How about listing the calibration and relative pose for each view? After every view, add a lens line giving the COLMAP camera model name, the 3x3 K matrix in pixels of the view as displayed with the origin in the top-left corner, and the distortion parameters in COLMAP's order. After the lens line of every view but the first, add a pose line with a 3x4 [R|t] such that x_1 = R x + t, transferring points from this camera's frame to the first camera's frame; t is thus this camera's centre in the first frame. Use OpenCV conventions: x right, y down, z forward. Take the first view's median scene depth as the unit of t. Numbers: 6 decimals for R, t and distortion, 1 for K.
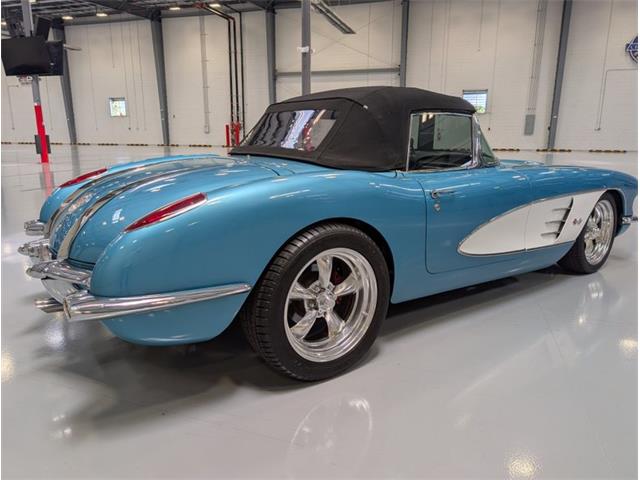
lens RADIAL K [[463.4, 0, 311.7], [0, 463.4, 240.7], [0, 0, 1]] dist [0.005182, -0.008253]
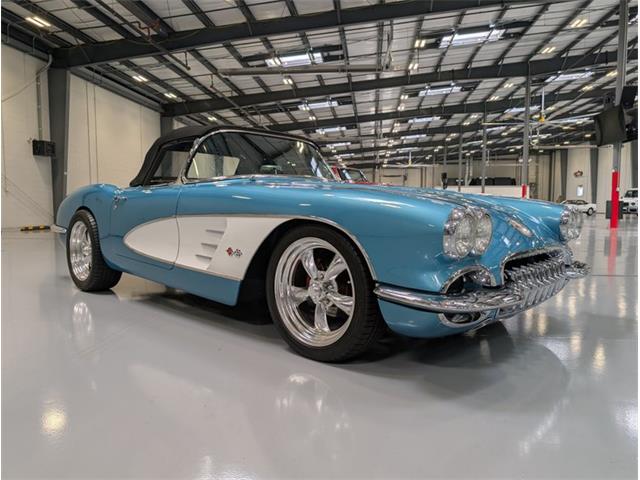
lens RADIAL K [[463.4, 0, 311.7], [0, 463.4, 240.7], [0, 0, 1]] dist [0.005182, -0.008253]
pose [[0.162045, 0.062375, -0.984810, 0.138653], [-0.225086, 0.974027, 0.024655, -0.011043], [0.960769, 0.217672, 0.171876, 0.101463]]
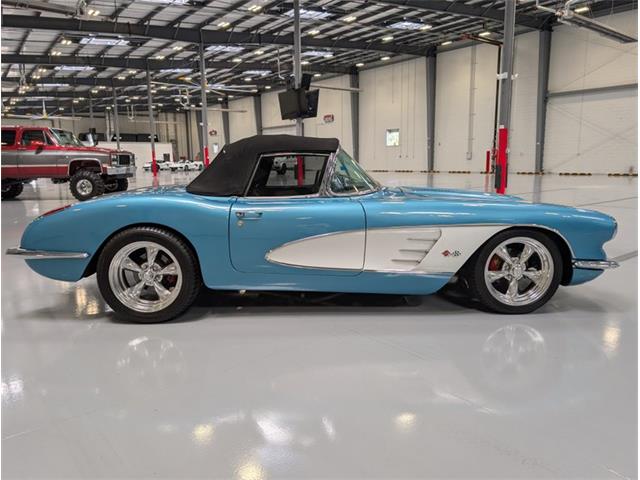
lens RADIAL K [[463.4, 0, 311.7], [0, 463.4, 240.7], [0, 0, 1]] dist [0.005182, -0.008253]
pose [[0.814600, 0.085312, -0.573715, 0.092627], [-0.115985, 0.993105, -0.017009, -0.001690], [0.568308, 0.080398, 0.818879, 0.000048]]
